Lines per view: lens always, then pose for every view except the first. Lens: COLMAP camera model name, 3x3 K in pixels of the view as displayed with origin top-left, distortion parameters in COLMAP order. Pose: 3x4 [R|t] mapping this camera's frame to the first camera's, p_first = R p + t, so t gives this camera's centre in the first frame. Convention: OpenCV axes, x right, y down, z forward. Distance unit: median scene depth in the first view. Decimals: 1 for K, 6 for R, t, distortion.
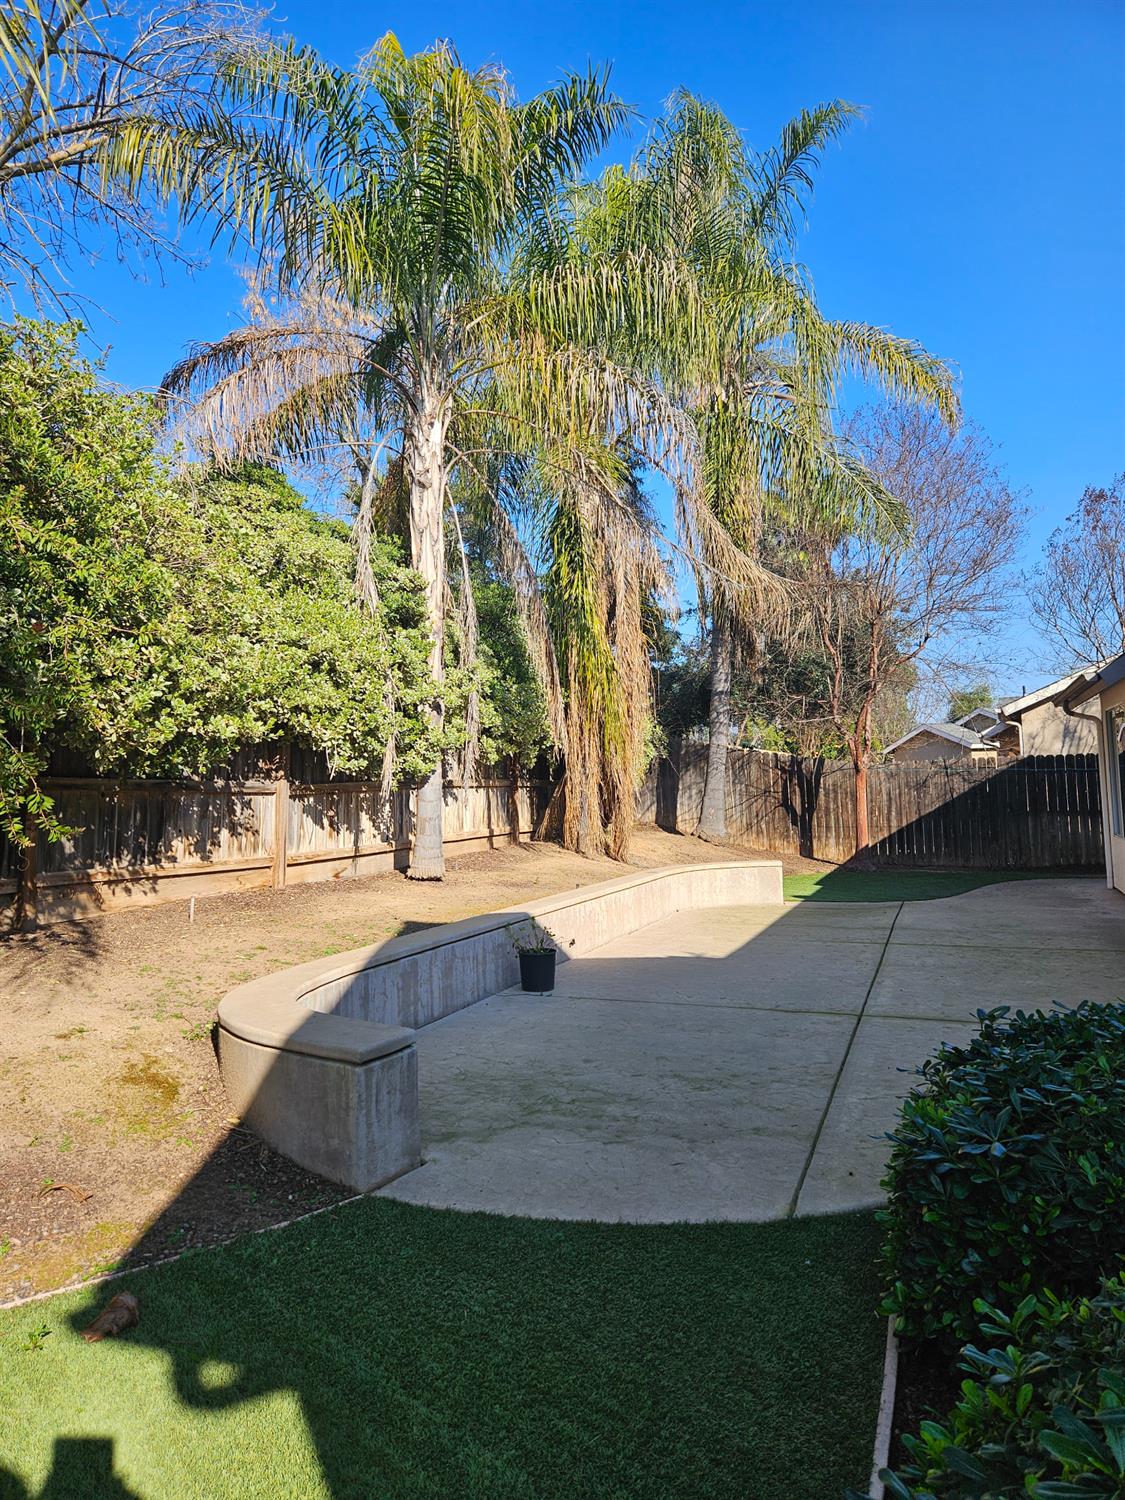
lens RADIAL K [[1004.3, 0, 580.2], [0, 1004.3, 756.9], [0, 0, 1]] dist [0.086123, -0.080964]
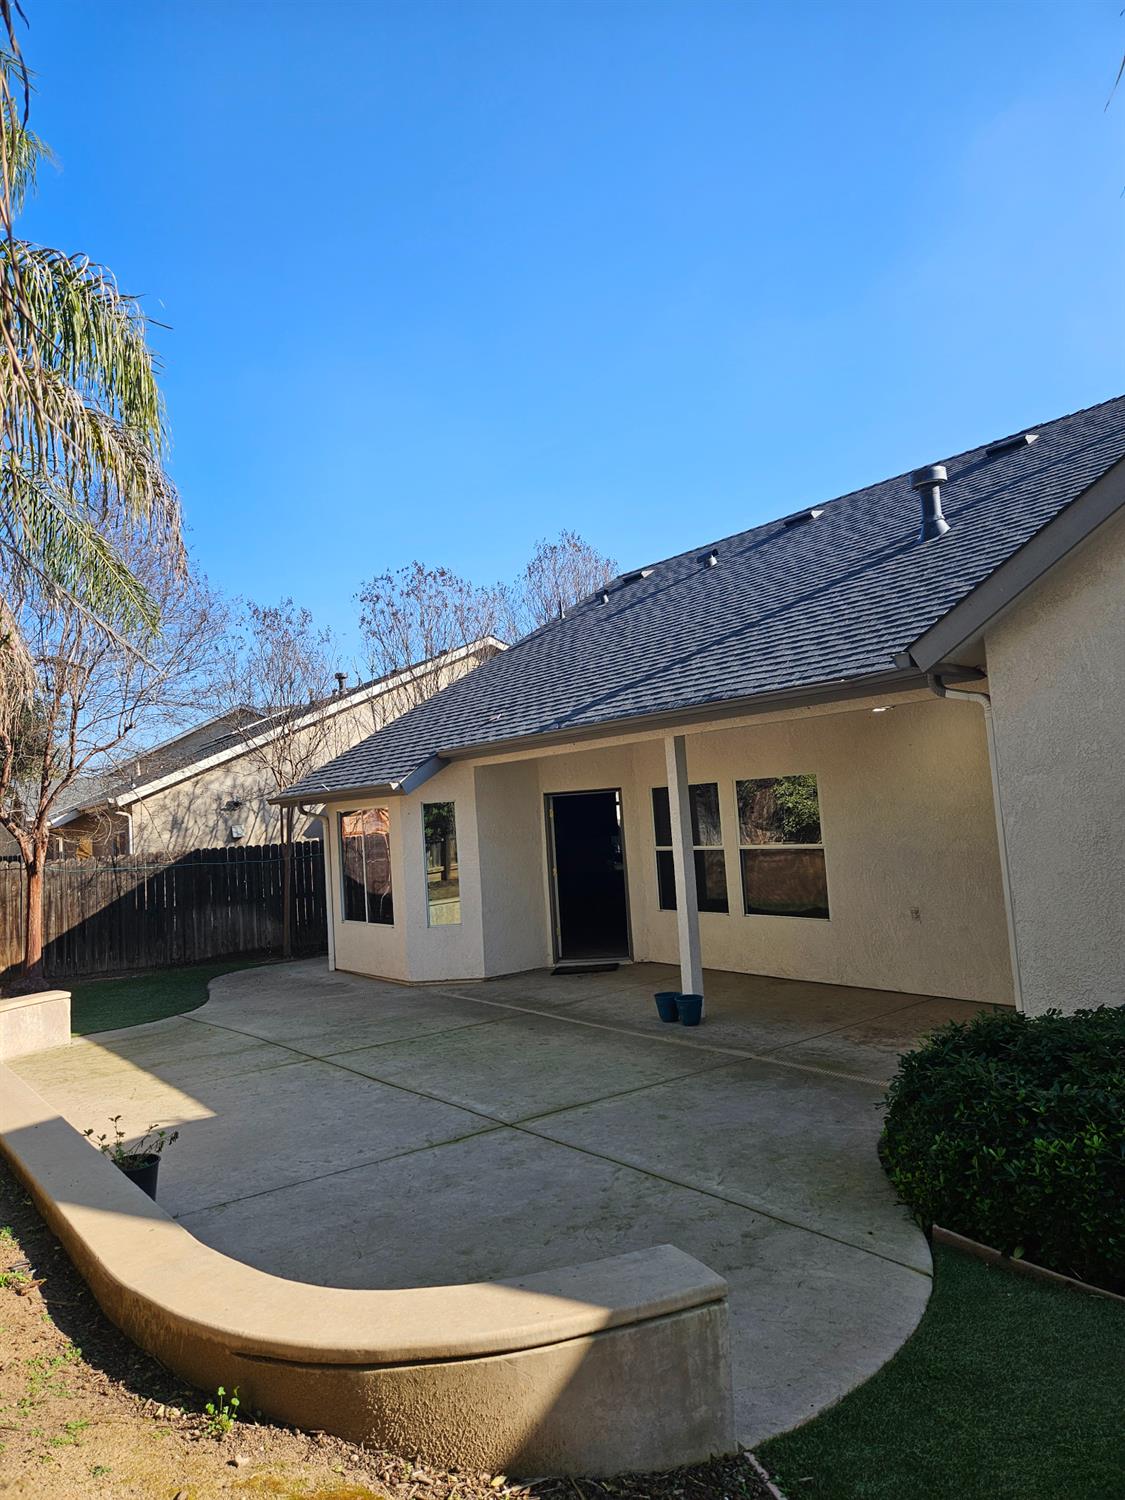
lens RADIAL K [[1004.3, 0, 580.2], [0, 1004.3, 756.9], [0, 0, 1]] dist [0.086123, -0.080964]
pose [[0.511510, 0.051250, 0.857748, -0.262601], [0.014393, 0.997569, -0.068188, -0.020673], [-0.859157, 0.047225, 0.509528, 0.169593]]
